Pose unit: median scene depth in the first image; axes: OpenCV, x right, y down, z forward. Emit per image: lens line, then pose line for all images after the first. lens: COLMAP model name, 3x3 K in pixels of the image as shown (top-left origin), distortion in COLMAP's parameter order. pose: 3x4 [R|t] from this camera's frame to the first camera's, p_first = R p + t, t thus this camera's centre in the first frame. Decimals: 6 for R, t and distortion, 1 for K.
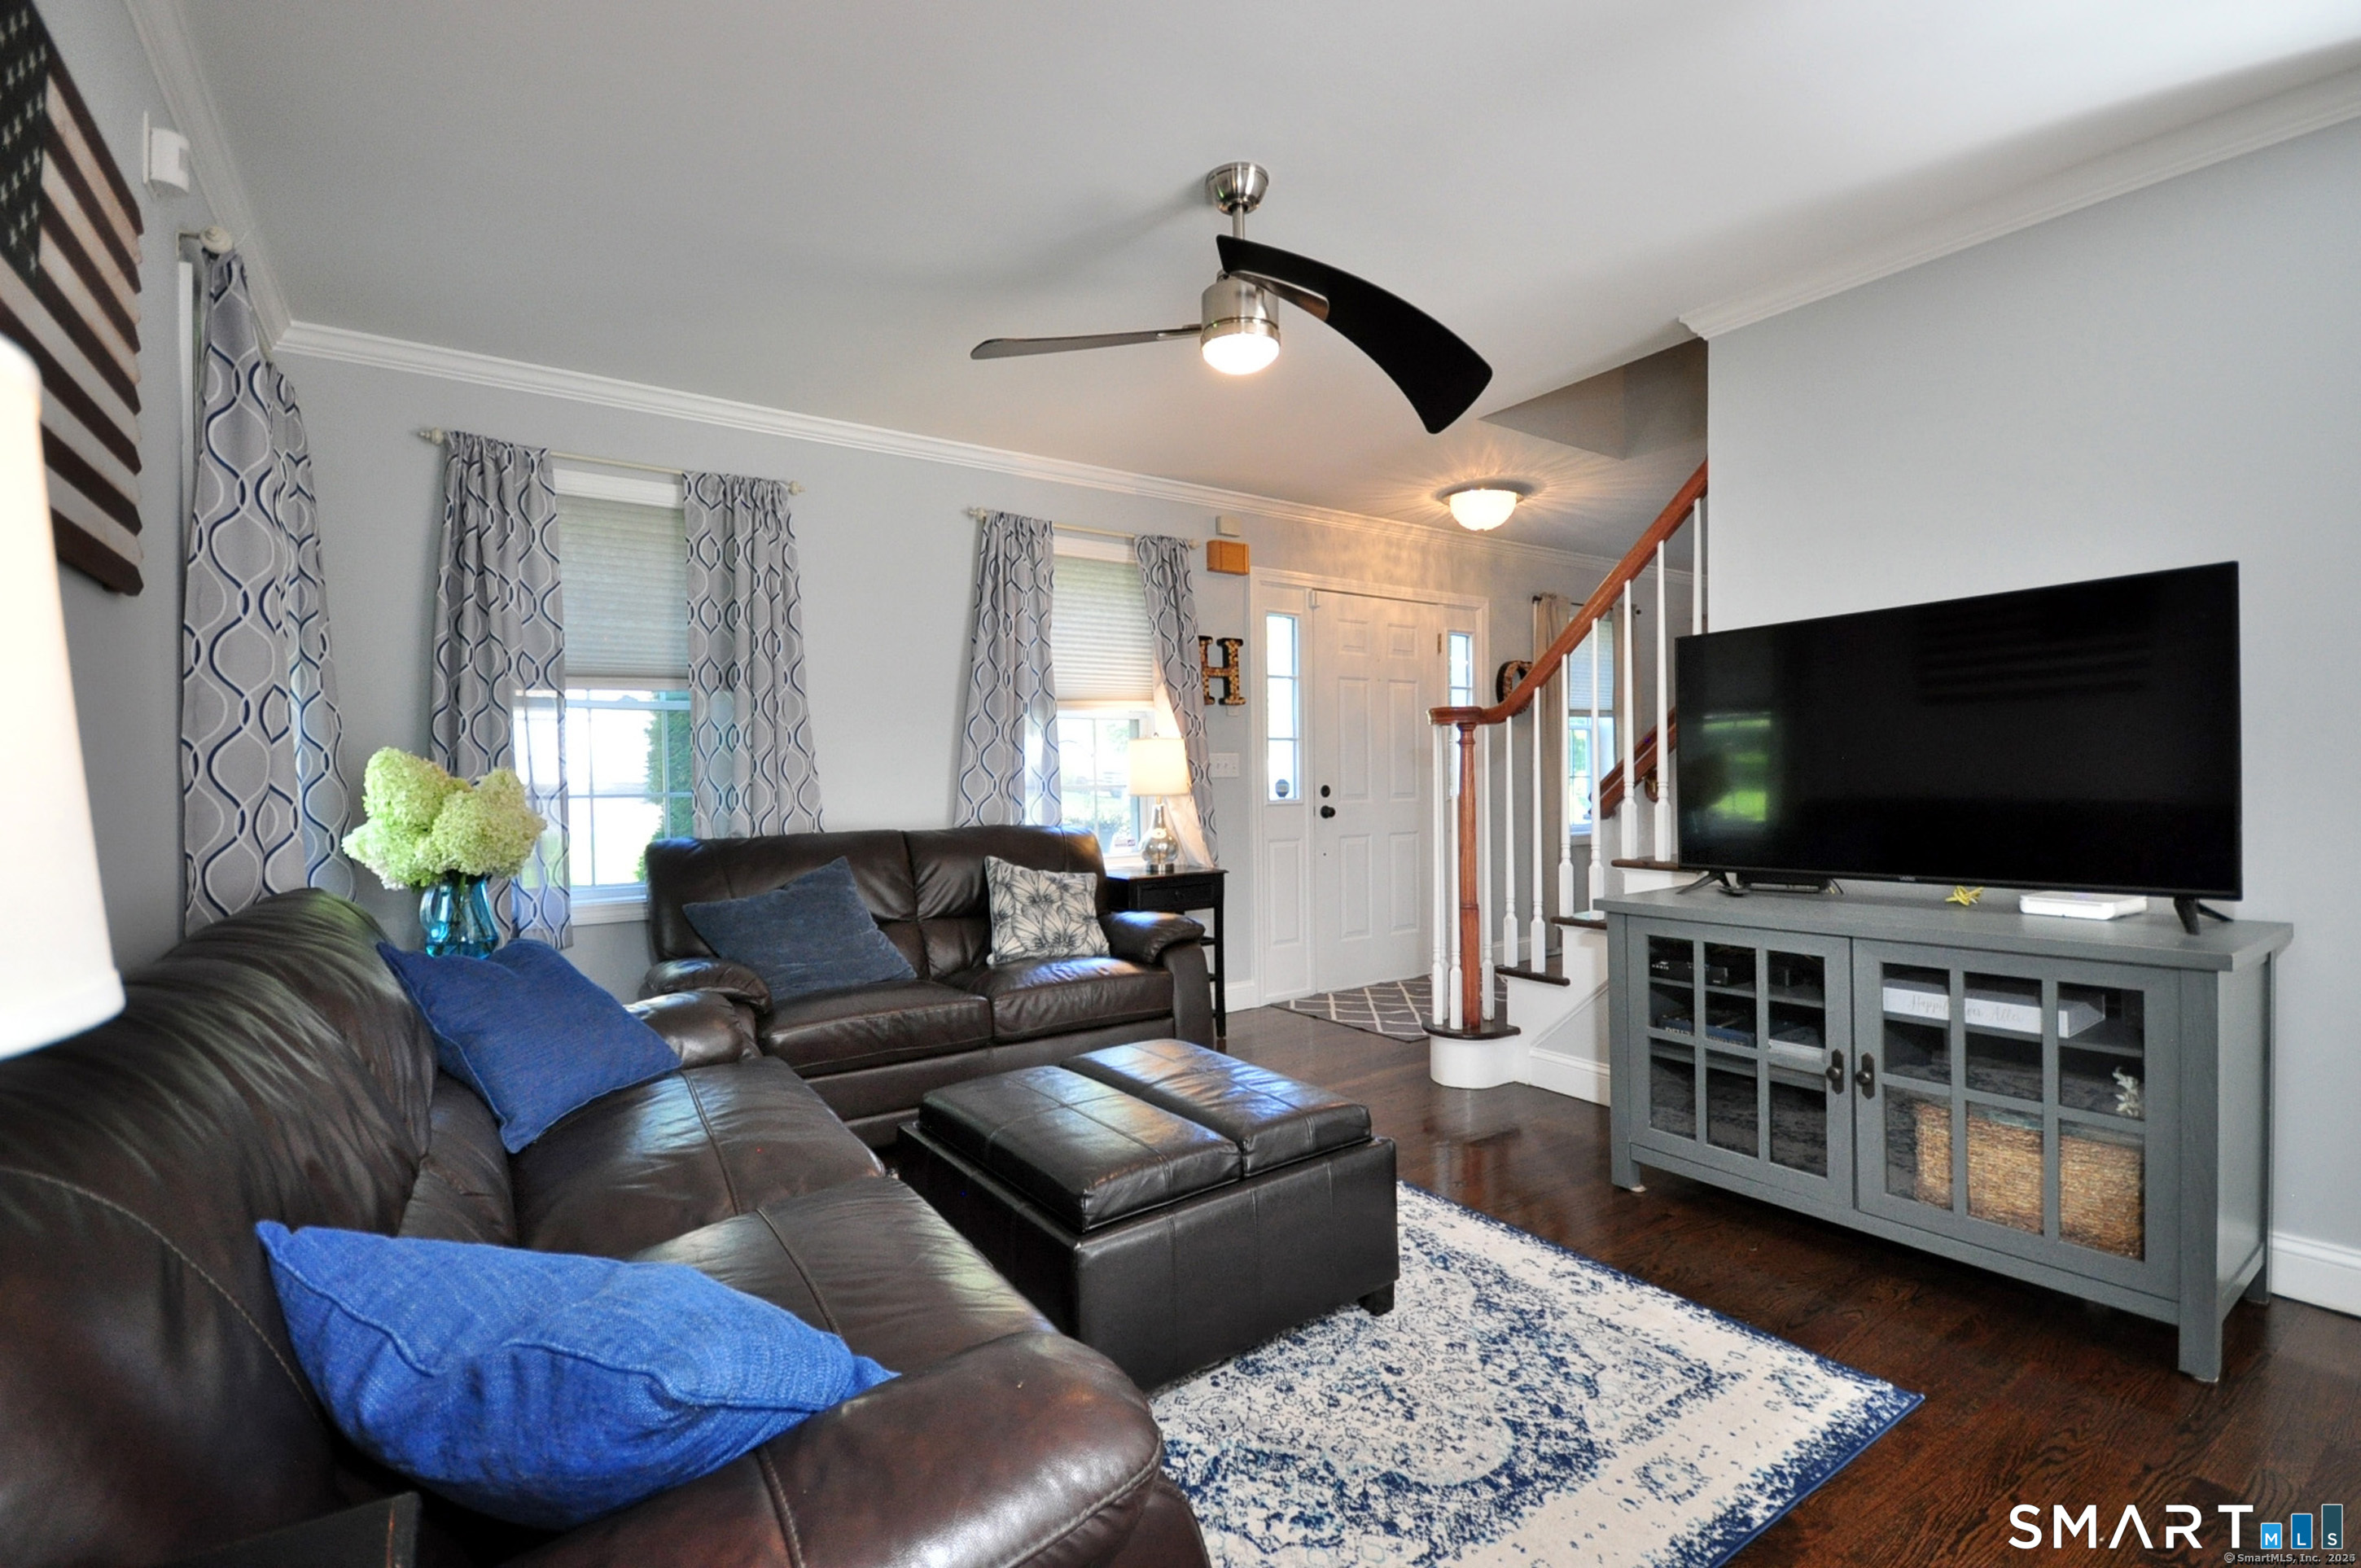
lens RADIAL K [[1060.5, 0, 1180.7], [0, 1060.5, 784.5], [0, 0, 1]] dist [-0.005106, -0.000917]
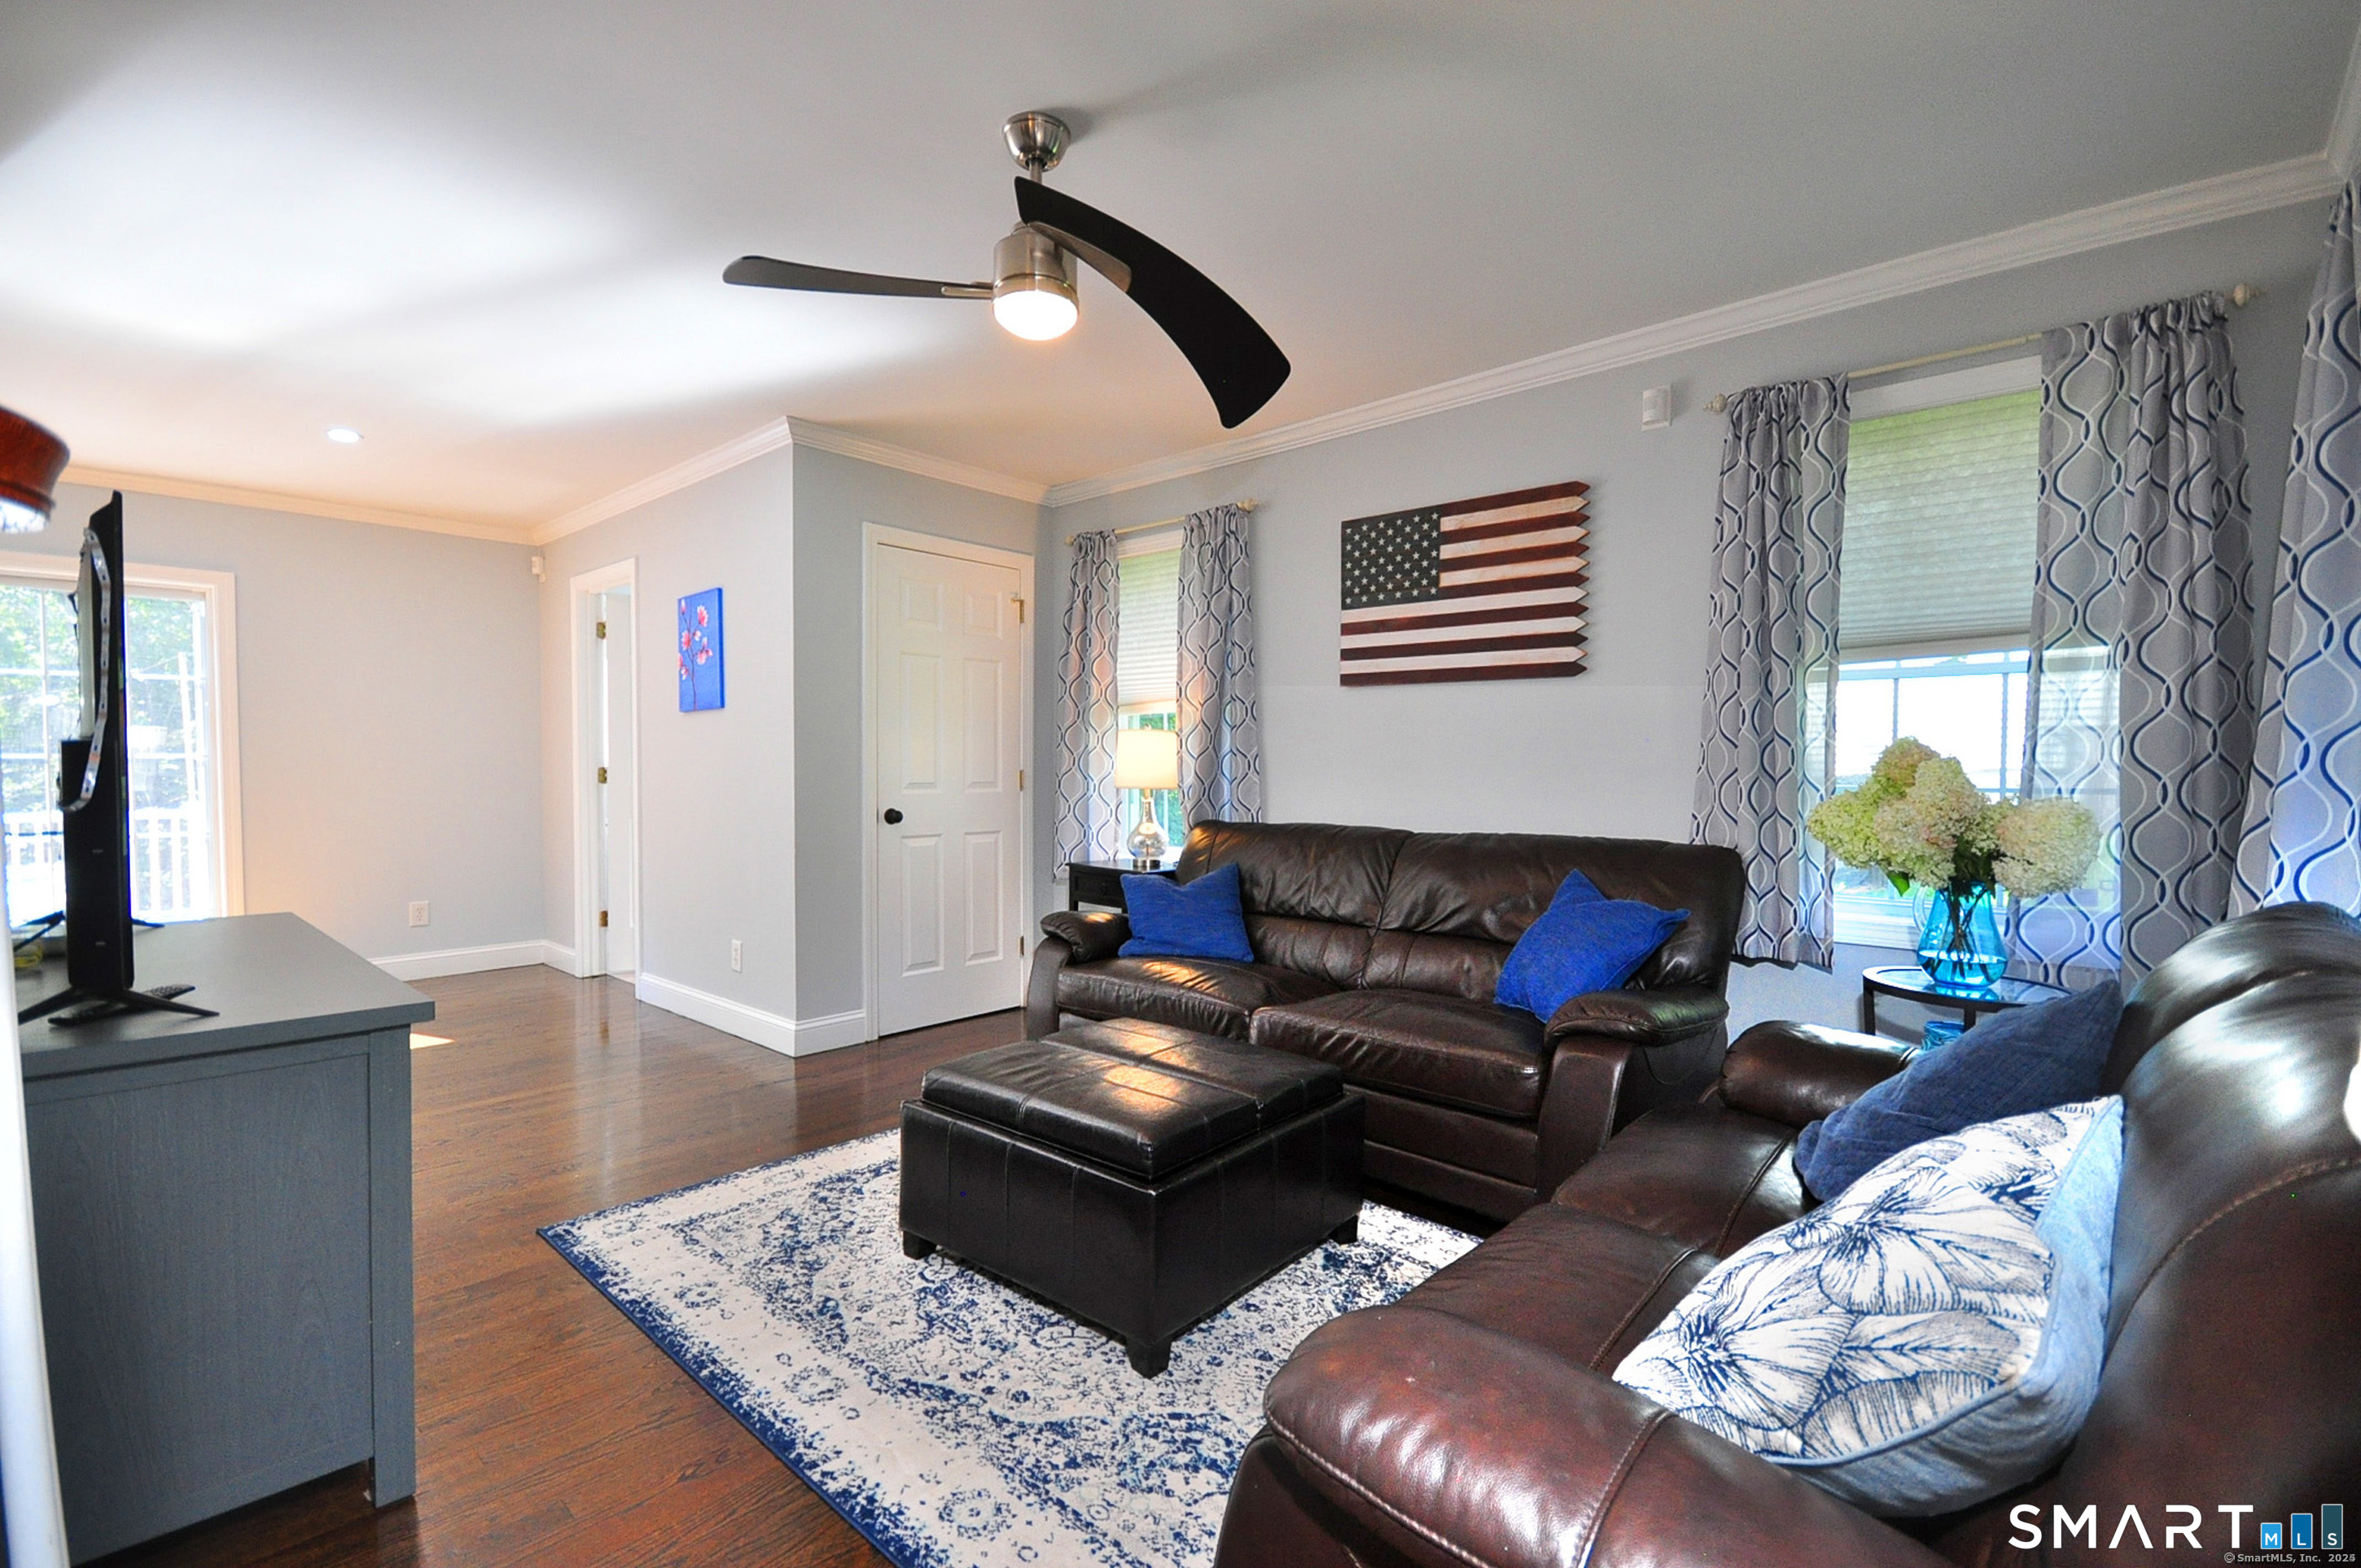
lens RADIAL K [[1060.5, 0, 1183.3], [0, 1060.5, 787.2], [0, 0, 1]] dist [-0.005106, -0.000917]
pose [[-0.972225, 0.011210, -0.233781, 0.191149], [0.003999, 0.999502, 0.031296, -0.032706], [0.234015, 0.029492, -0.971785, 2.395661]]
